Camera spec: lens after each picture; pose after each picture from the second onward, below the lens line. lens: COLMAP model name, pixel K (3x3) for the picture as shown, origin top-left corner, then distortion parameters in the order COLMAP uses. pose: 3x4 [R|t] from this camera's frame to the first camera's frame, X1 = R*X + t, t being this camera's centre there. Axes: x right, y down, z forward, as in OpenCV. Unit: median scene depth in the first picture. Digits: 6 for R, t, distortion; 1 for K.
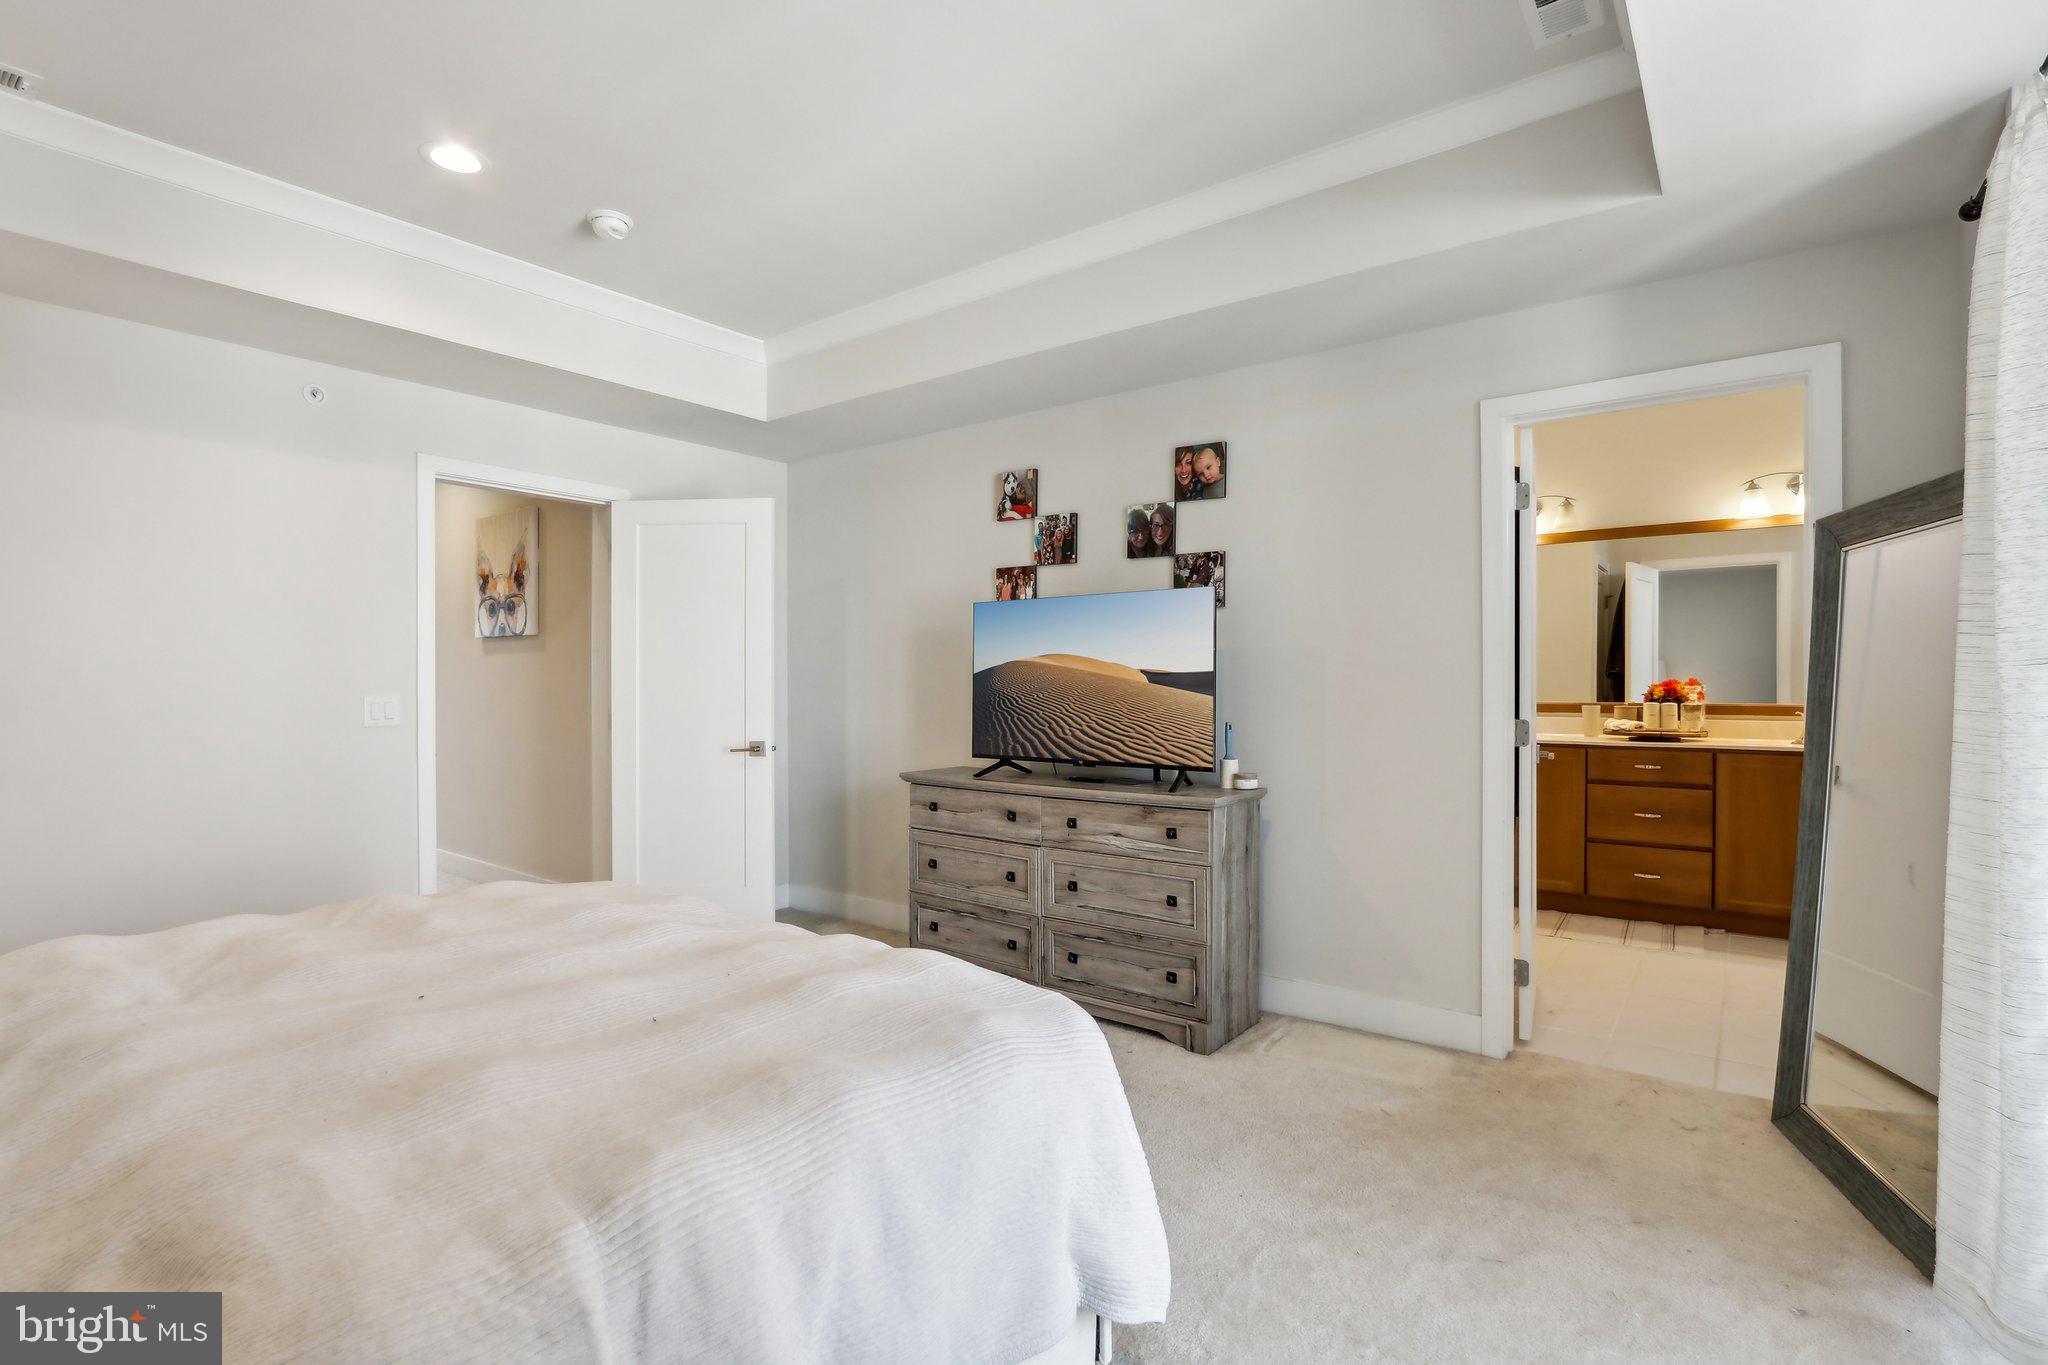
lens RADIAL K [[967.5, 0, 1031.4], [0, 967.5, 680.7], [0, 0, 1]] dist [-0.002253, -0.000297]
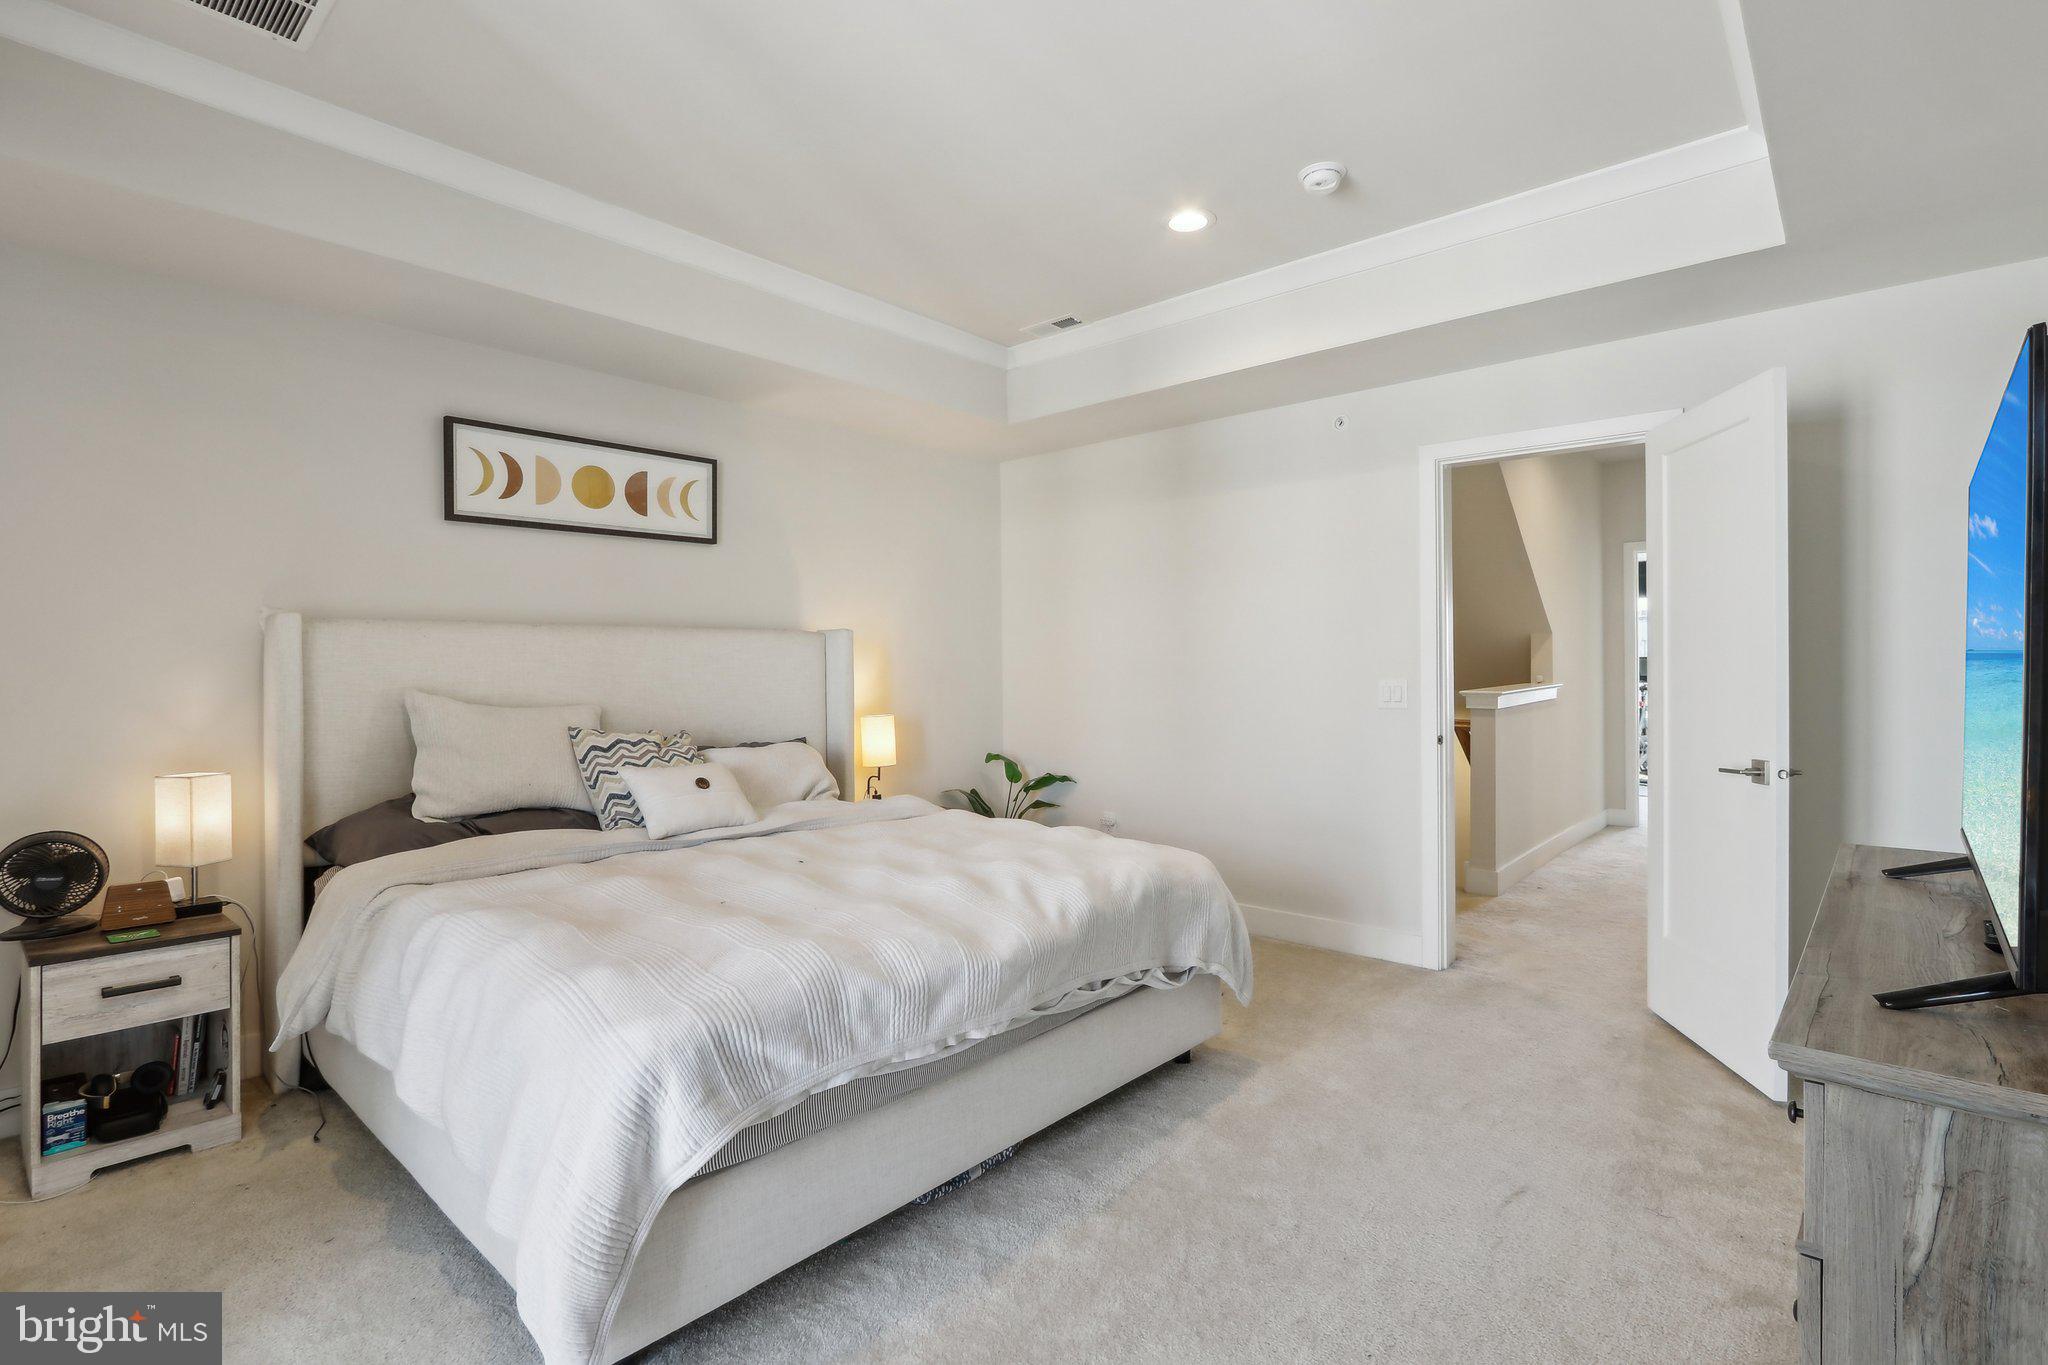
lens RADIAL K [[967.5, 0, 1031.4], [0, 967.5, 680.7], [0, 0, 1]] dist [-0.002253, -0.000297]
pose [[-0.074772, 0.017298, -0.997051, 0.382476], [0.002861, 0.999849, 0.017132, -0.001769], [0.997197, -0.001571, -0.074810, 0.571595]]
